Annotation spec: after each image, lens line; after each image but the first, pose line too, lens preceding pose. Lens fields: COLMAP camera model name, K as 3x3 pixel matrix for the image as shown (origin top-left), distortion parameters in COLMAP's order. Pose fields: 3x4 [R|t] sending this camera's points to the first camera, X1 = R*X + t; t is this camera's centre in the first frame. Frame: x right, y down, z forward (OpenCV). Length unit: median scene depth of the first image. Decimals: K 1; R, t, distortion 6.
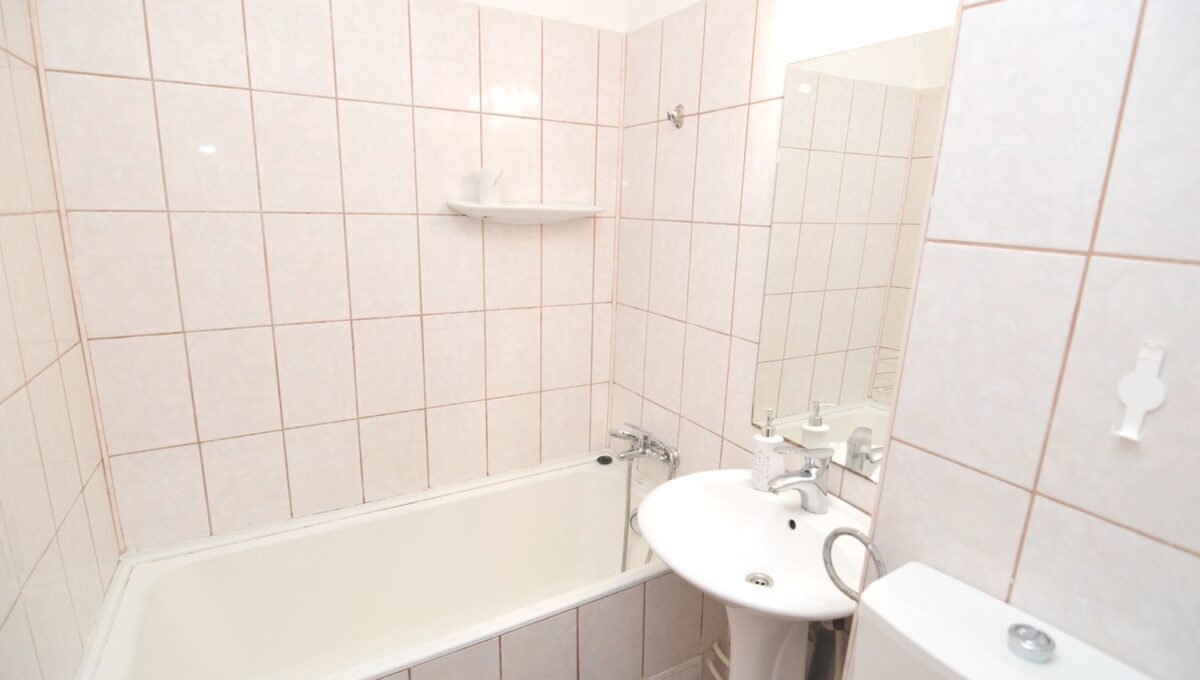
lens RADIAL K [[583.0, 0, 600.0], [0, 583.0, 340.0], [0, 0, 1]] dist [-0.002085, -0.011676]
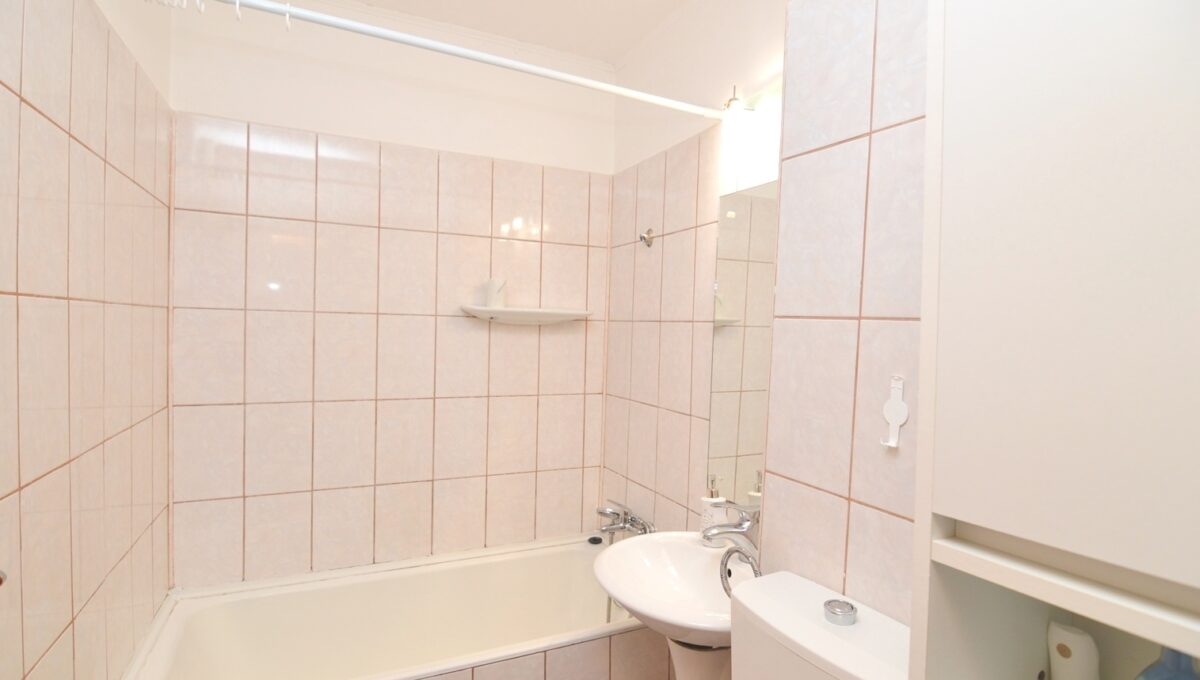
lens RADIAL K [[587.4, 0, 593.0], [0, 587.4, 342.7], [0, 0, 1]] dist [-0.005125, -0.011566]
pose [[0.996692, 0.001865, -0.081253, 0.118372], [-0.017941, 0.980123, -0.197578, 0.080156], [0.079269, 0.198382, 0.976914, -0.175654]]
